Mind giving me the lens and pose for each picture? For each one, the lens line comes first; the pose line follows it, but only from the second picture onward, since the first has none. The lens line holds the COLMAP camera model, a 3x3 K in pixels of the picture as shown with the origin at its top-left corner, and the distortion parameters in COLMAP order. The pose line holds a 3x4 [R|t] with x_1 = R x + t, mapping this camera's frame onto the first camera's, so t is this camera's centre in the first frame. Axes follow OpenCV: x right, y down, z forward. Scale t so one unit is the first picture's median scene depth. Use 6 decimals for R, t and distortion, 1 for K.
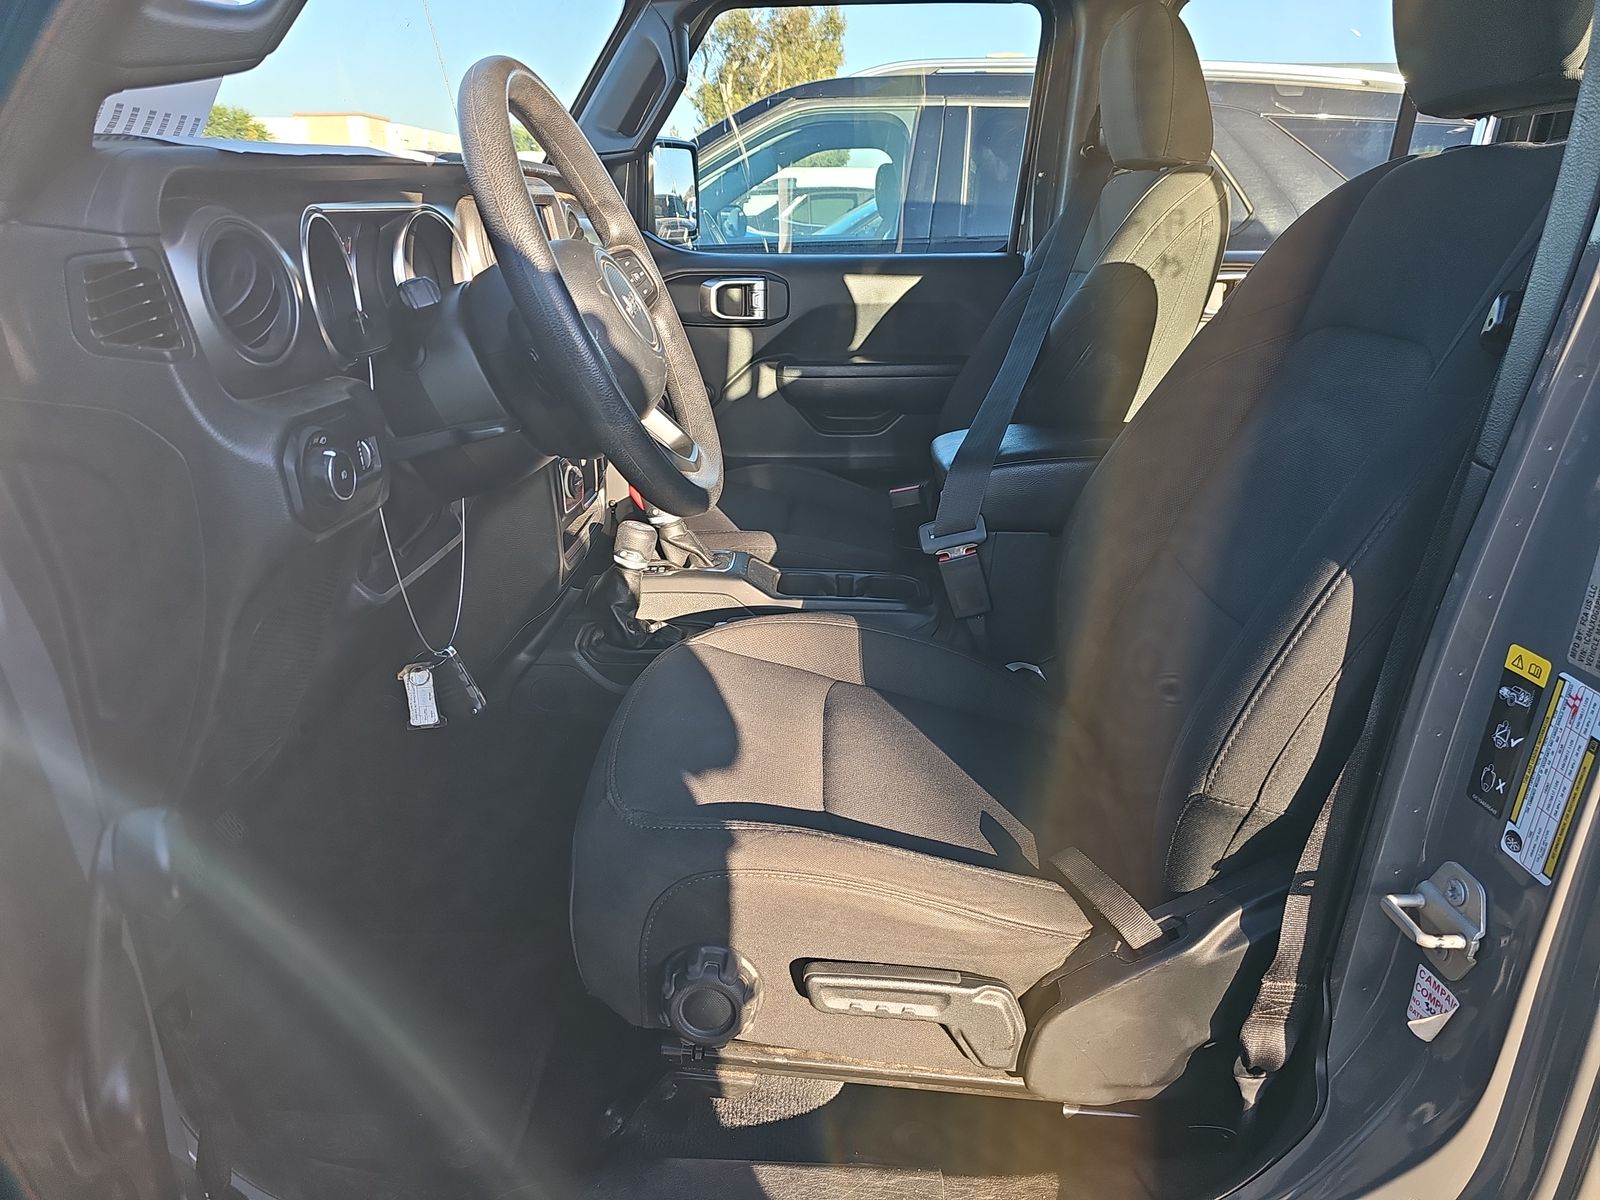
lens RADIAL K [[1071.6, 0, 800.9], [0, 1071.6, 602.5], [0, 0, 1]] dist [0.040733, -0.033988]
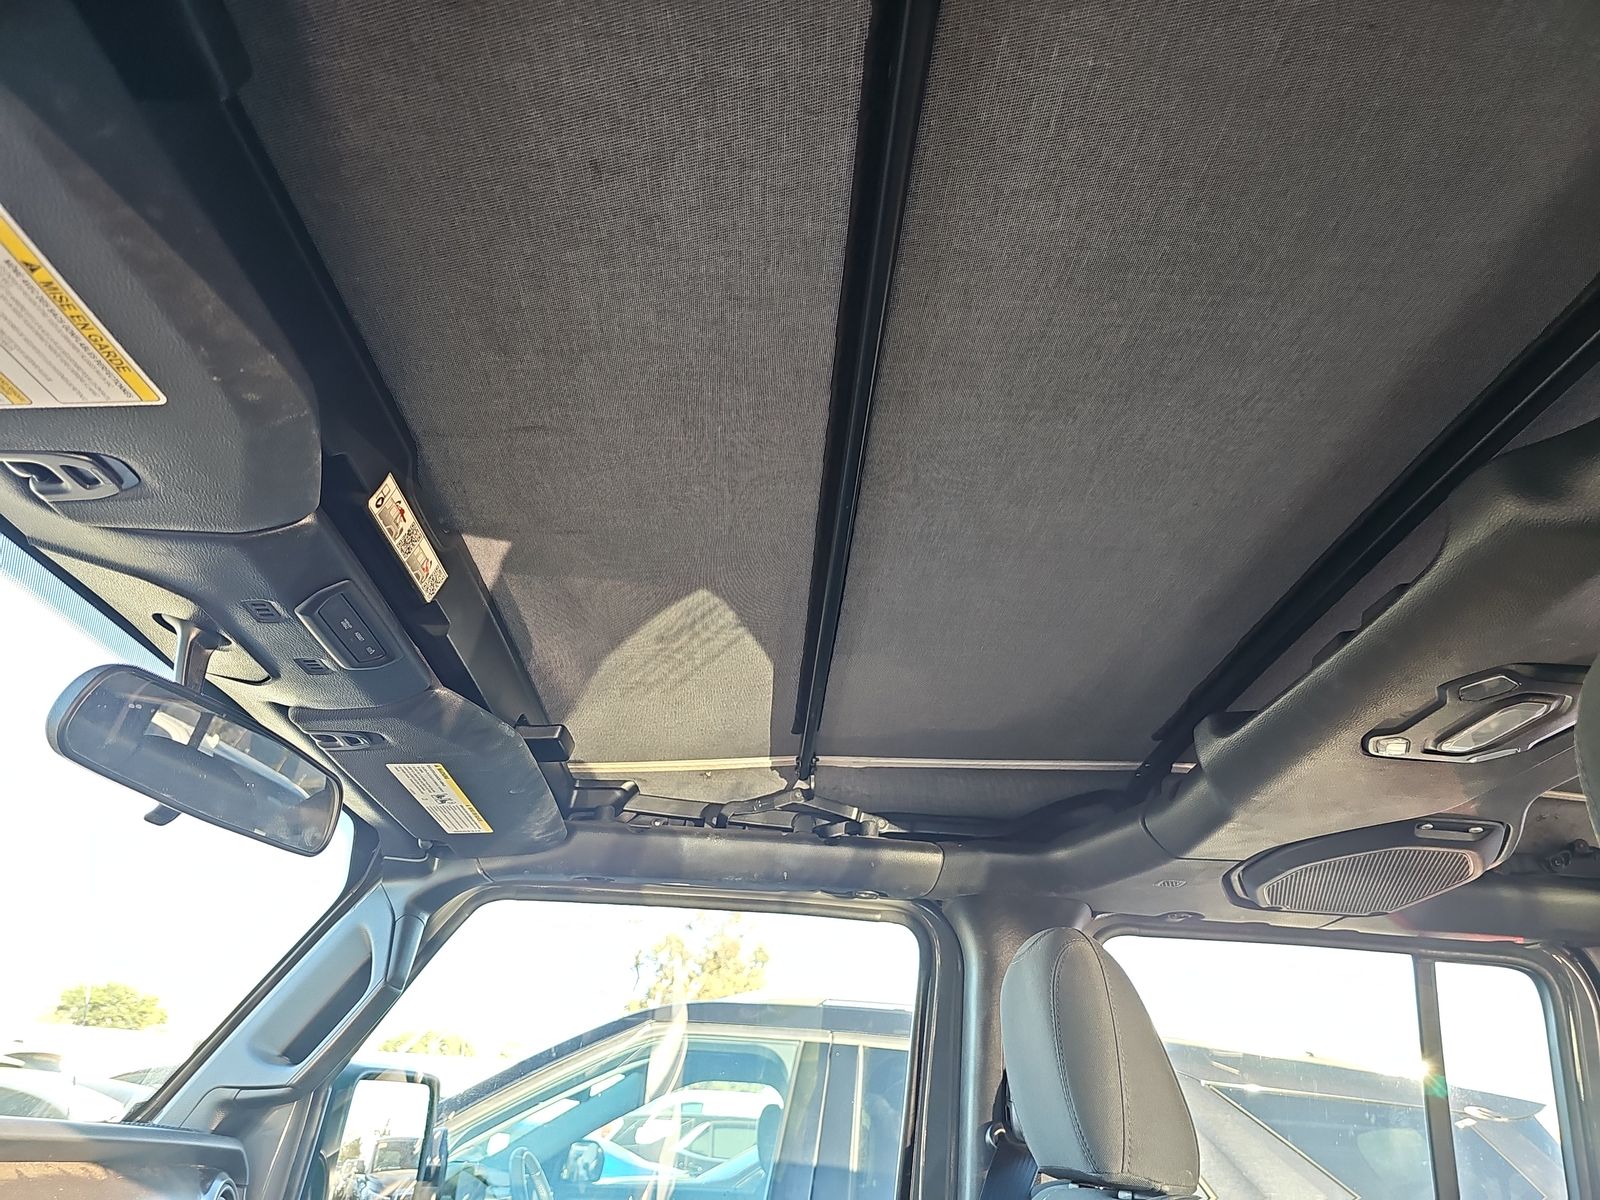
lens RADIAL K [[1071.6, 0, 800.7], [0, 1071.6, 602.2], [0, 0, 1]] dist [0.040733, -0.033988]
pose [[0.995697, 0.087106, 0.031627, 0.101898], [-0.037281, 0.688961, -0.723839, -0.169746], [-0.084840, 0.719545, 0.689244, 0.341831]]
